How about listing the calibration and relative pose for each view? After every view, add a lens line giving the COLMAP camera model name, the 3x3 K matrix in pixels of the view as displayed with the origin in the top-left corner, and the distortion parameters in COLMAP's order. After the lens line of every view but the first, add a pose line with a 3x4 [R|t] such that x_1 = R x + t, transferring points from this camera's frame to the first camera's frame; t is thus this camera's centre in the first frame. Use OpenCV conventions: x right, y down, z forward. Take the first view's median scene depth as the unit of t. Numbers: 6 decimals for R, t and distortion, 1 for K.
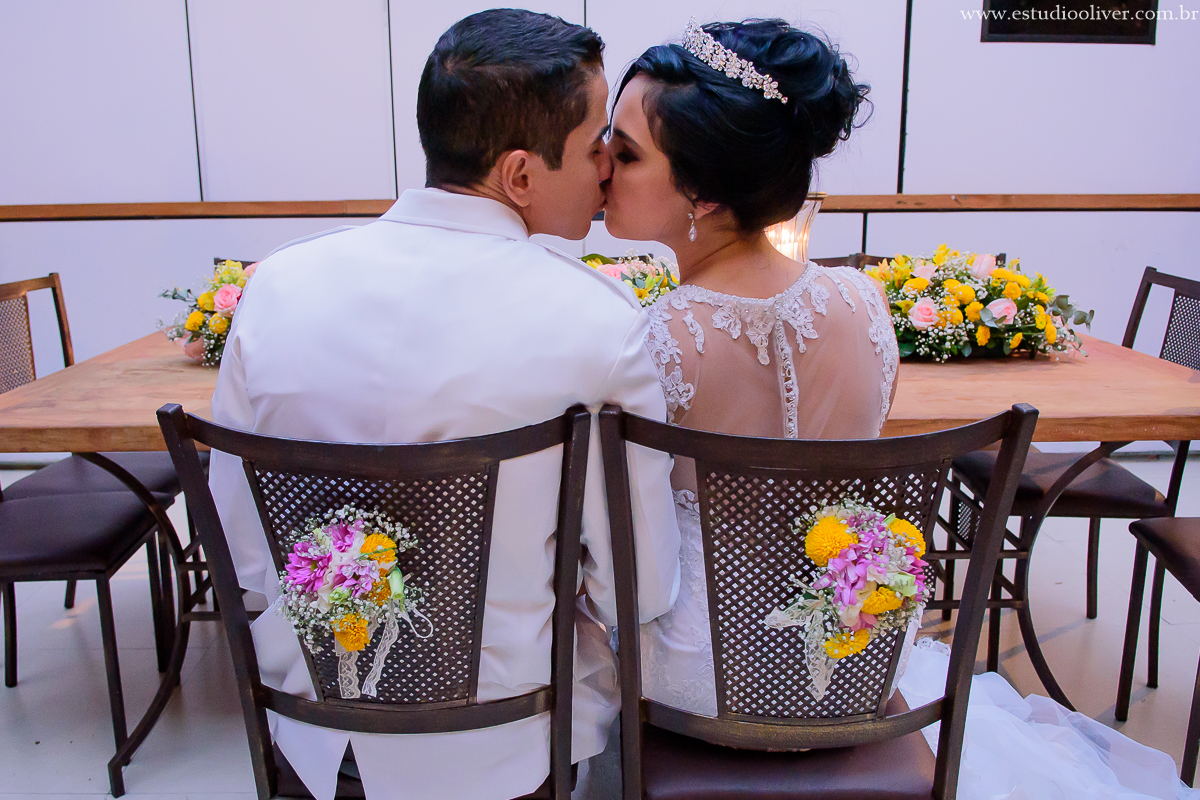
lens RADIAL K [[879.7, 0, 600.4], [0, 879.7, 390.0], [0, 0, 1]] dist [-0.025902, -0.033811]
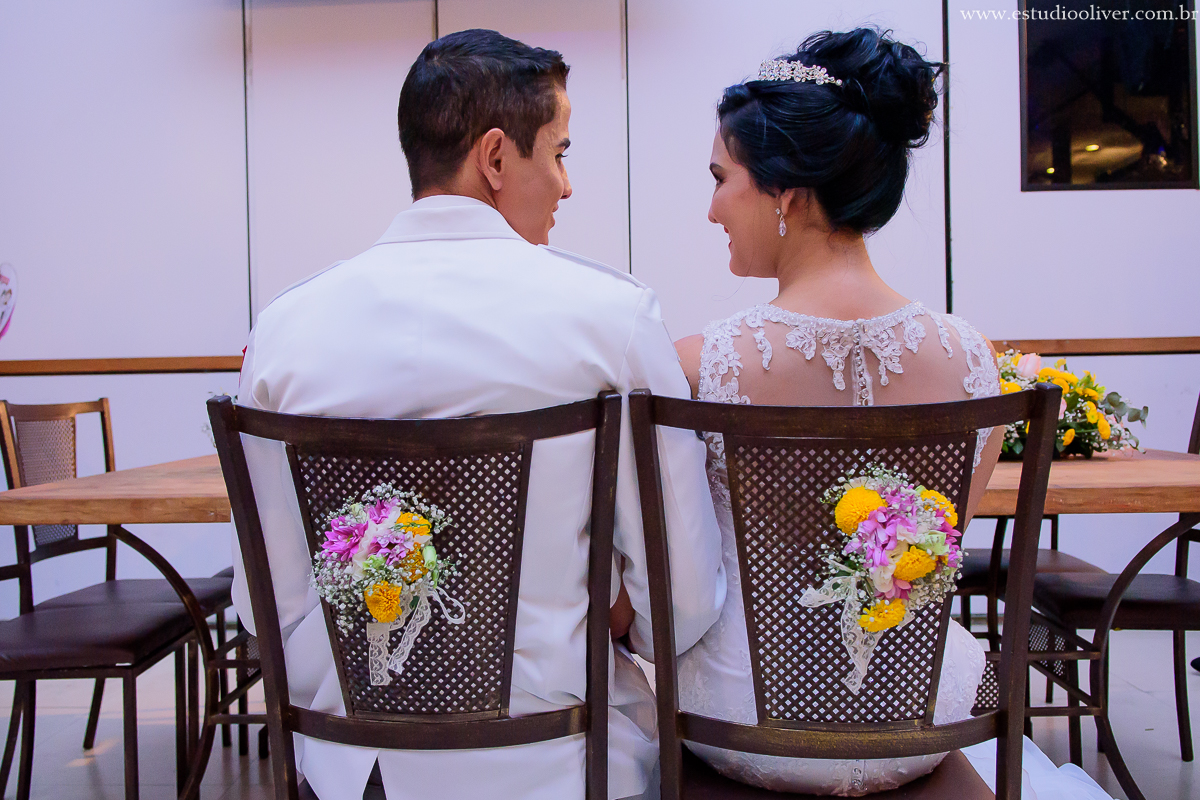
lens RADIAL K [[904.7, 0, 619.2], [0, 904.7, 401.2], [0, 0, 1]] dist [-0.007216, -0.032750]
pose [[0.999354, -0.013474, -0.033329, 0.021087], [0.007379, 0.984242, -0.176673, 0.212637], [0.035184, 0.176313, 0.983705, -0.046352]]
